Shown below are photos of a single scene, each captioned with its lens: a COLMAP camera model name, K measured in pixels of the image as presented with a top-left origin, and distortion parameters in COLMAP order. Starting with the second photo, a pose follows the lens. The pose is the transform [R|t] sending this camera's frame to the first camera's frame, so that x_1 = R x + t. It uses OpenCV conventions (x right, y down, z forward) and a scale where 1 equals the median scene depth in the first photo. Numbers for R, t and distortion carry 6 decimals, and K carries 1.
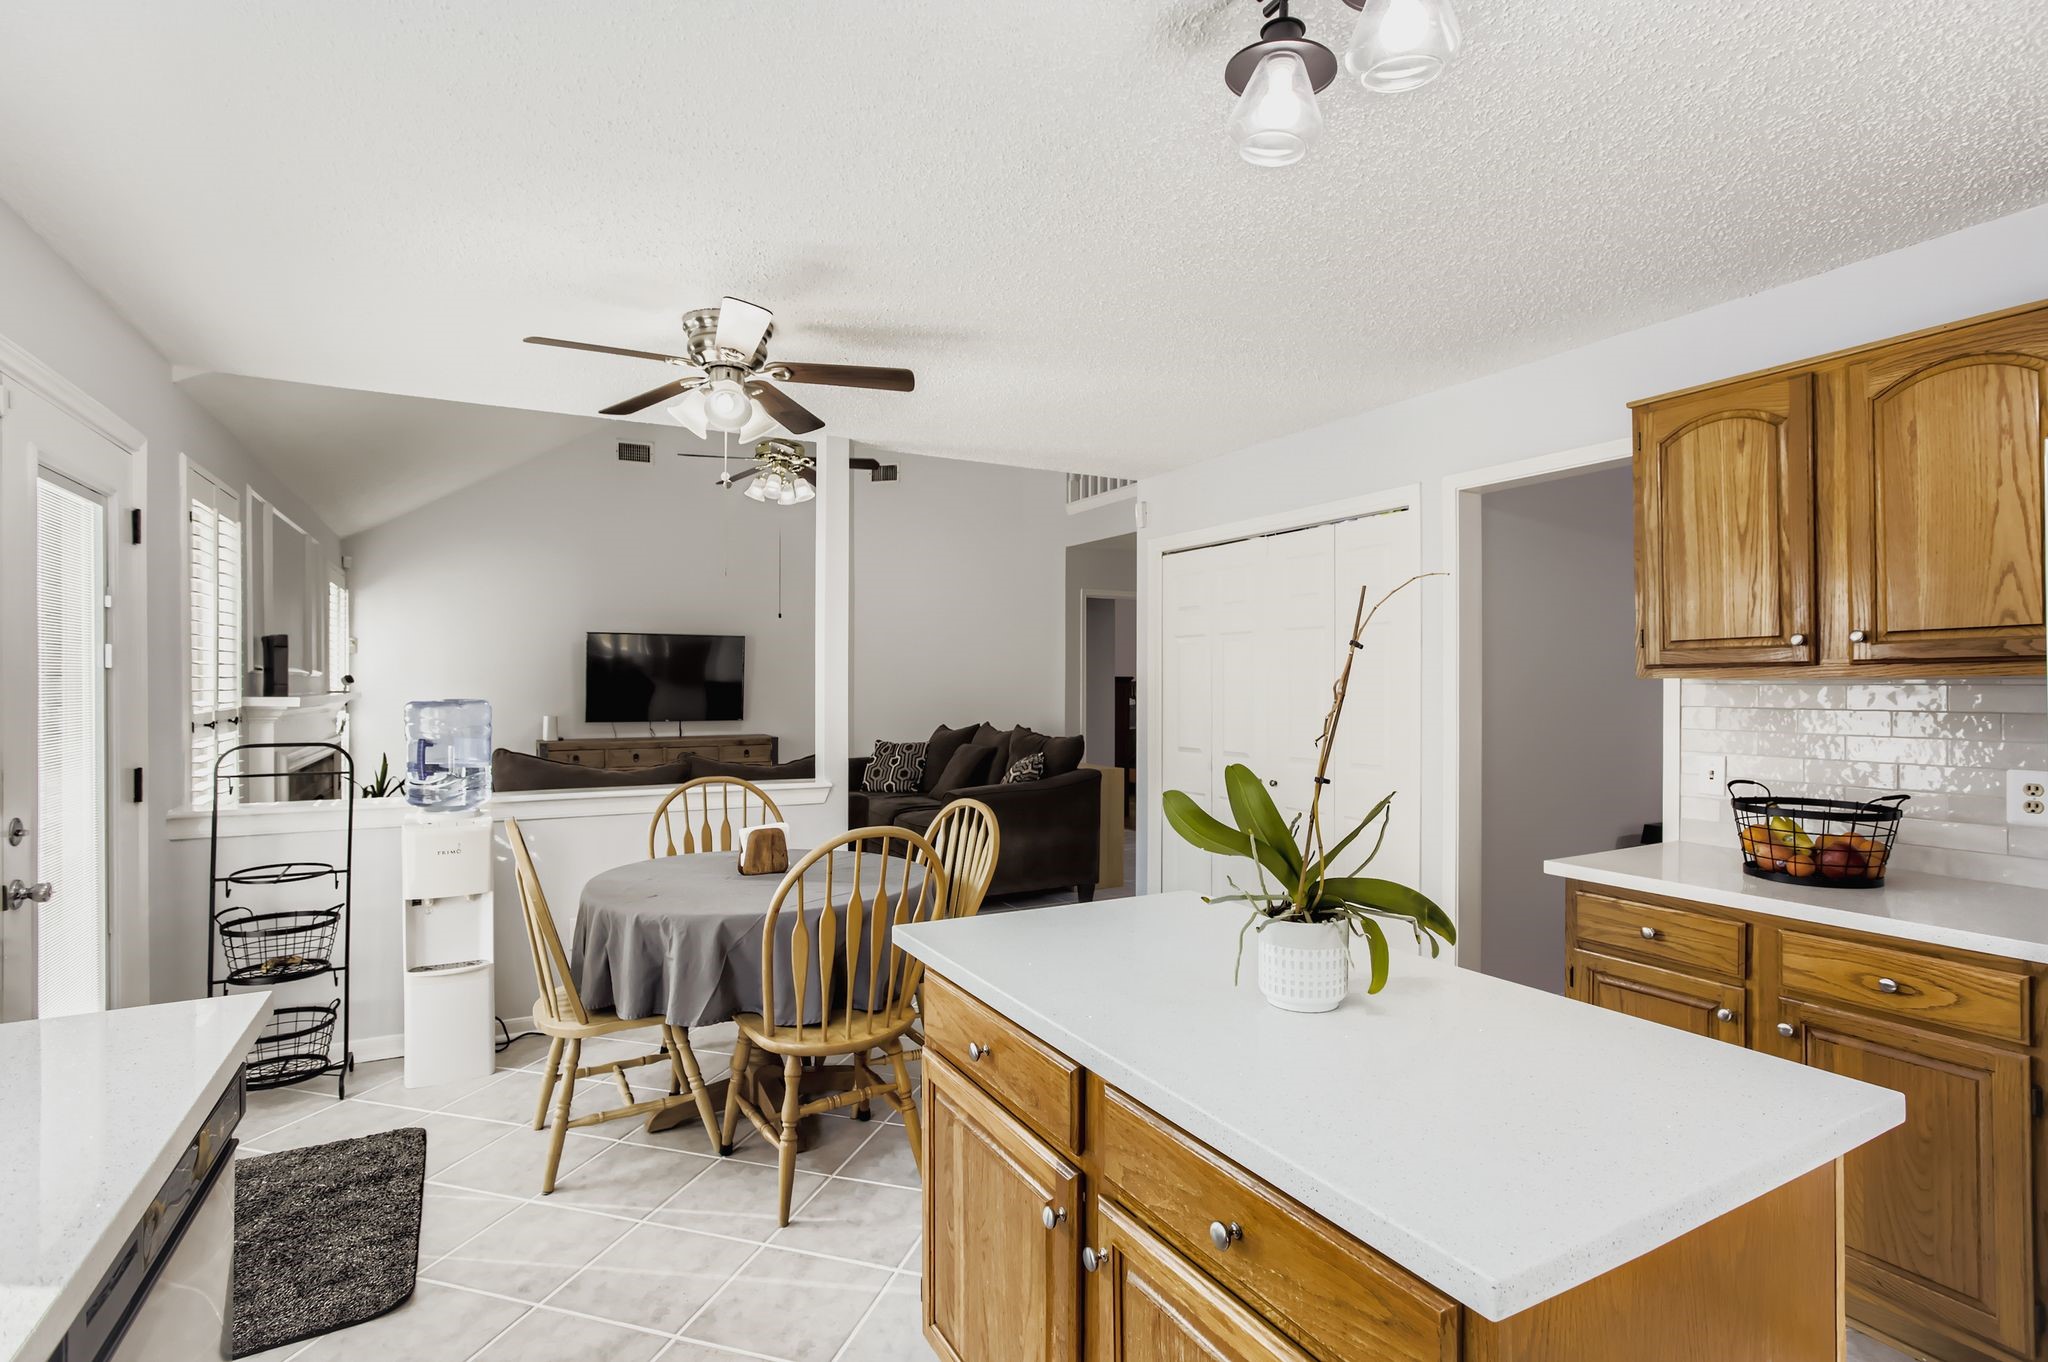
lens RADIAL K [[992.5, 0, 1024.0], [0, 992.5, 681.0], [0, 0, 1]] dist [-0.029344, 0.023968]
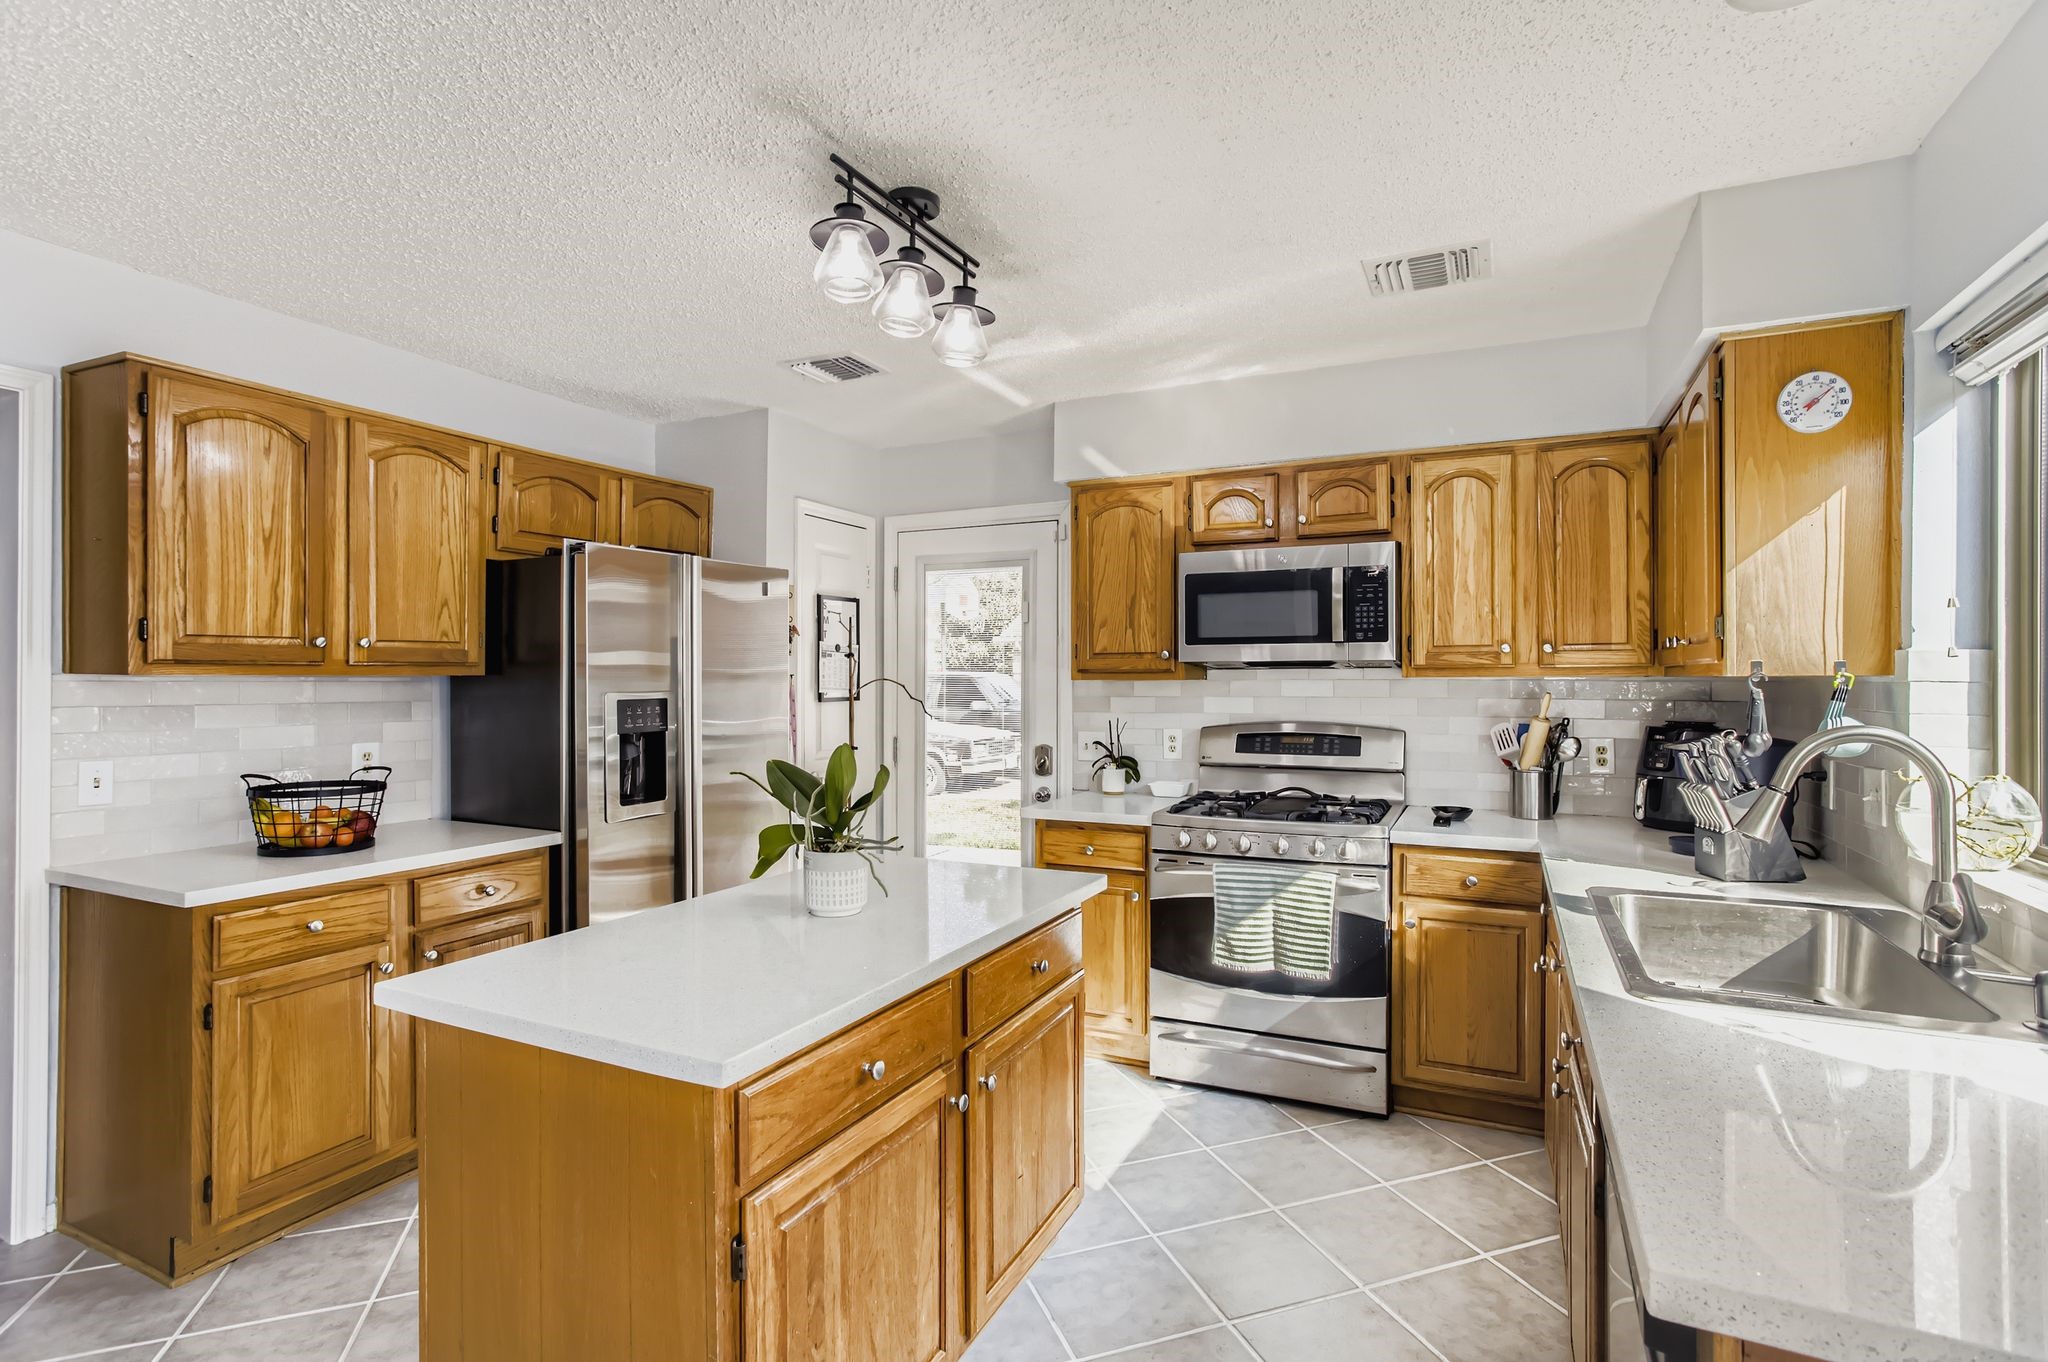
lens RADIAL K [[993.0, 0, 1024.7], [0, 993.0, 673.7], [0, 0, 1]] dist [-0.039562, 0.021221]
pose [[-0.580104, 0.005656, 0.814523, -0.584916], [0.000101, 0.999976, -0.006872, 0.002725], [-0.814543, -0.003904, -0.580090, 0.945440]]
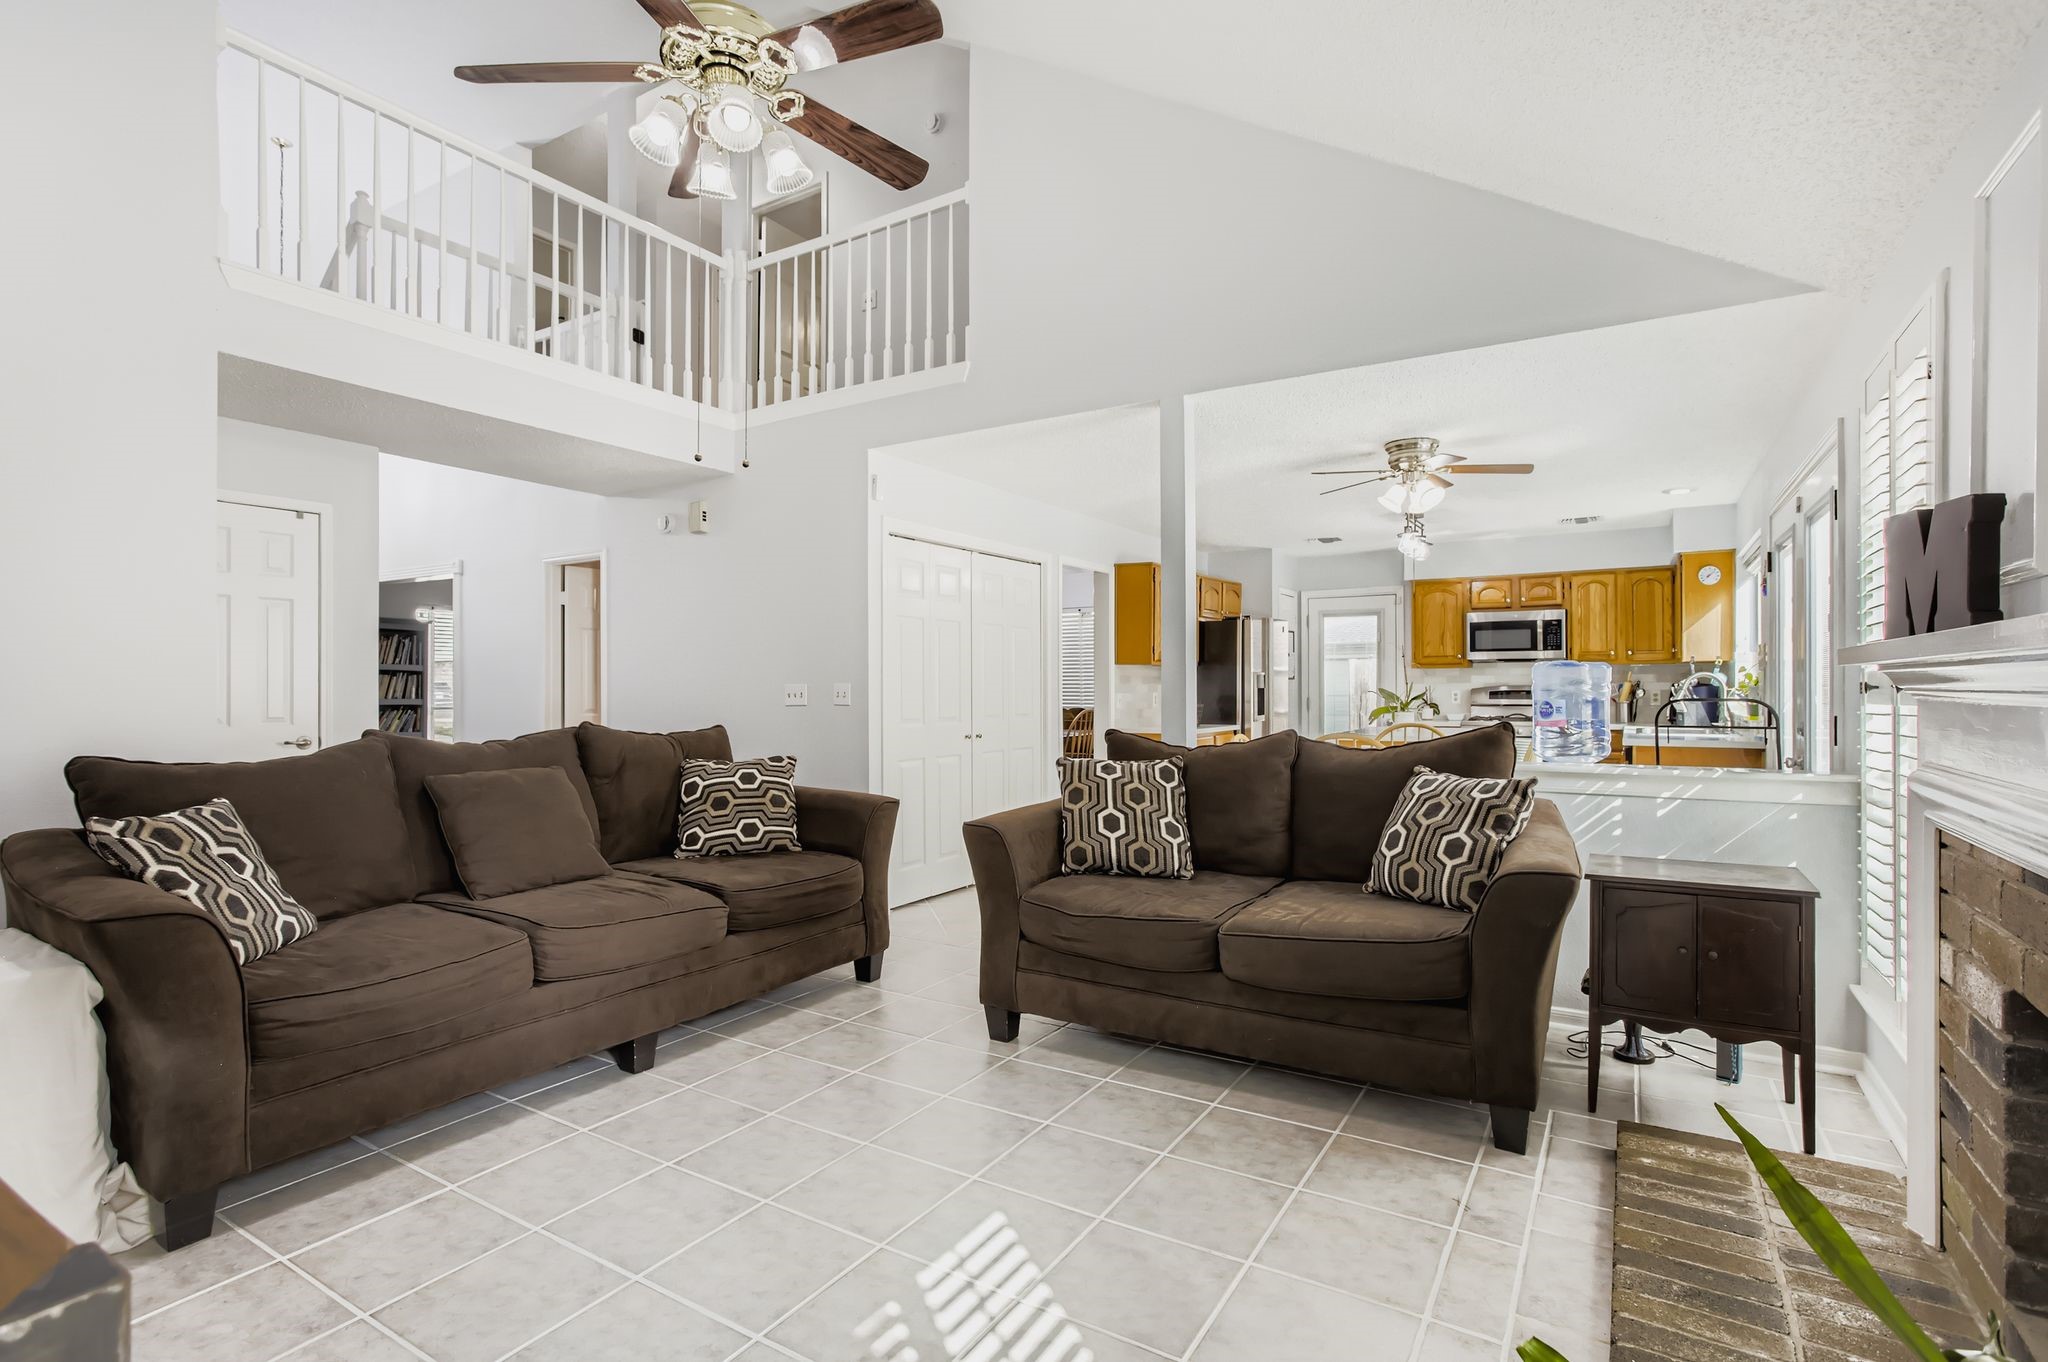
lens RADIAL K [[992.5, 0, 1024.0], [0, 992.5, 681.0], [0, 0, 1]] dist [-0.029344, 0.023968]
pose [[-0.486595, 0.007887, 0.873592, -1.716809], [0.004302, 0.999969, -0.006632, 0.063577], [-0.873617, 0.000531, -0.486613, 2.831626]]
